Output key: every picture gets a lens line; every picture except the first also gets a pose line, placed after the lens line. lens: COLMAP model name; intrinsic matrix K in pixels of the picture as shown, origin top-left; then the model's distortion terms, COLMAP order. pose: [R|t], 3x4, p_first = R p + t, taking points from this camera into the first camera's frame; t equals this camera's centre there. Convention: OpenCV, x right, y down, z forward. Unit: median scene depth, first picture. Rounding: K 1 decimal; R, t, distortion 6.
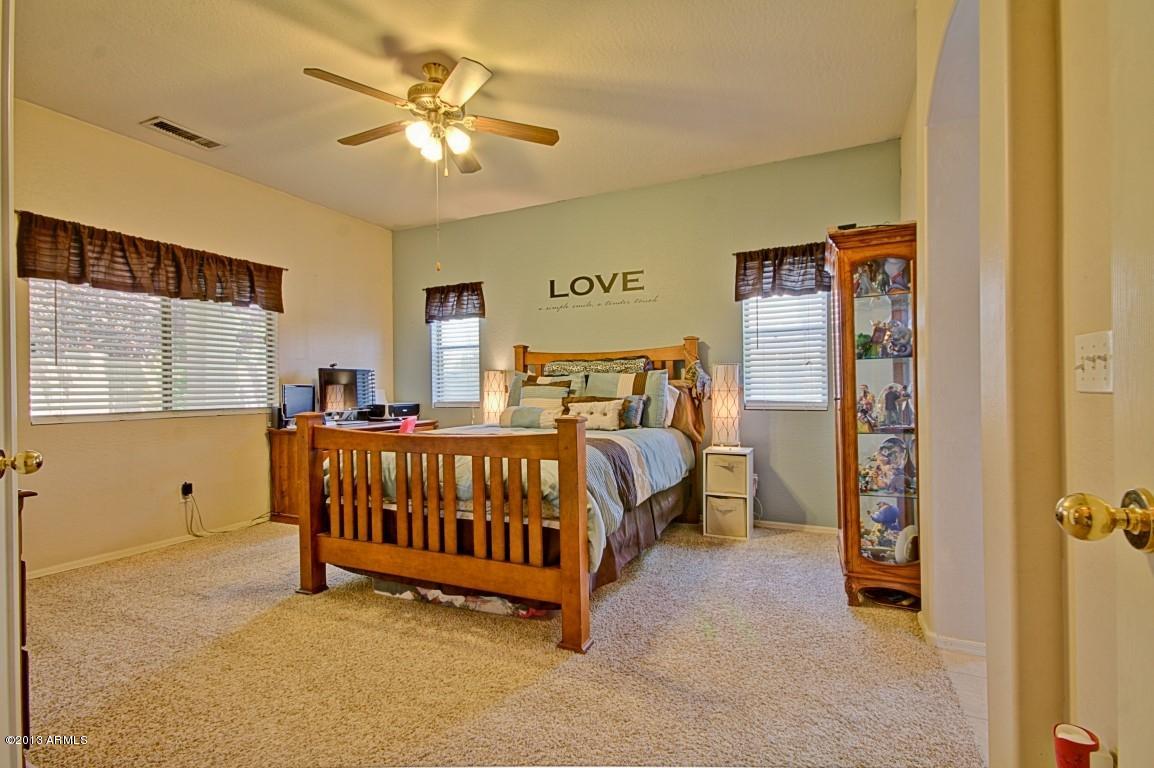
lens RADIAL K [[531.5, 0, 575.4], [0, 531.5, 386.3], [0, 0, 1]] dist [0.020151, -0.002724]
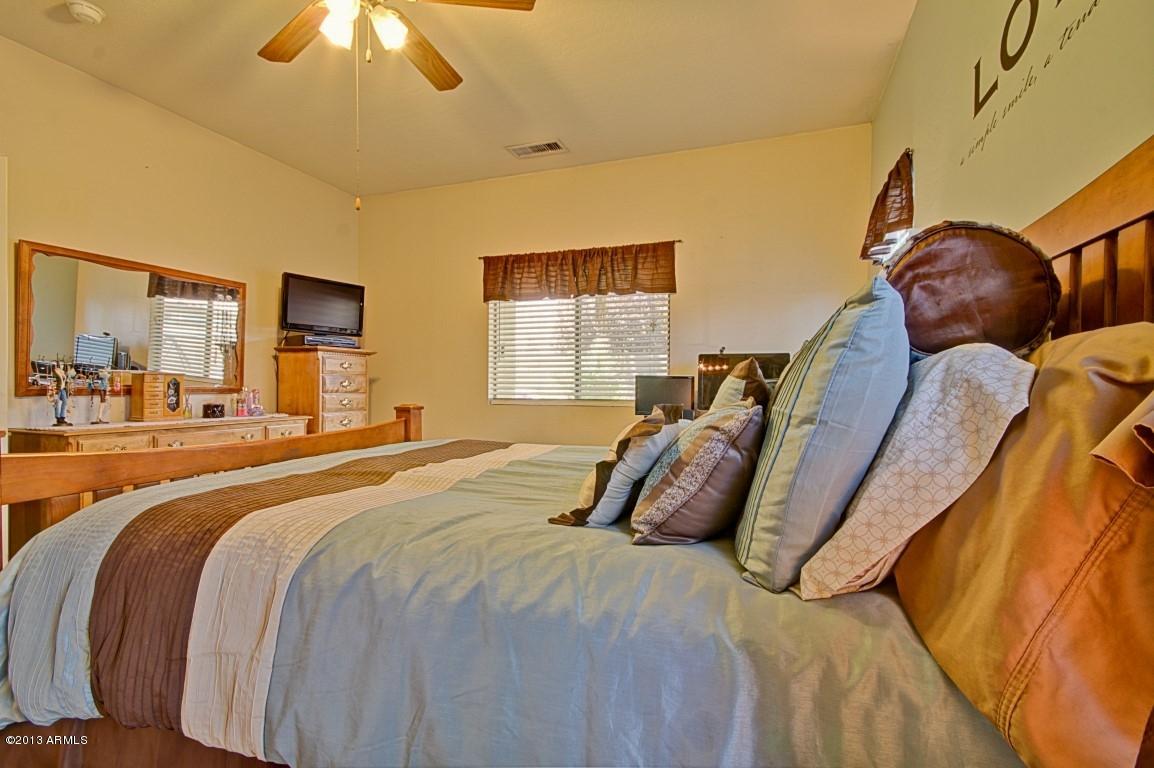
lens RADIAL K [[531.5, 0, 576.7], [0, 531.5, 387.5], [0, 0, 1]] dist [0.020151, -0.002724]
pose [[0.102737, 0.017328, -0.994558, 0.325801], [-0.004239, 0.999847, 0.016983, 0.001960], [0.994700, 0.002471, 0.102794, 0.832977]]
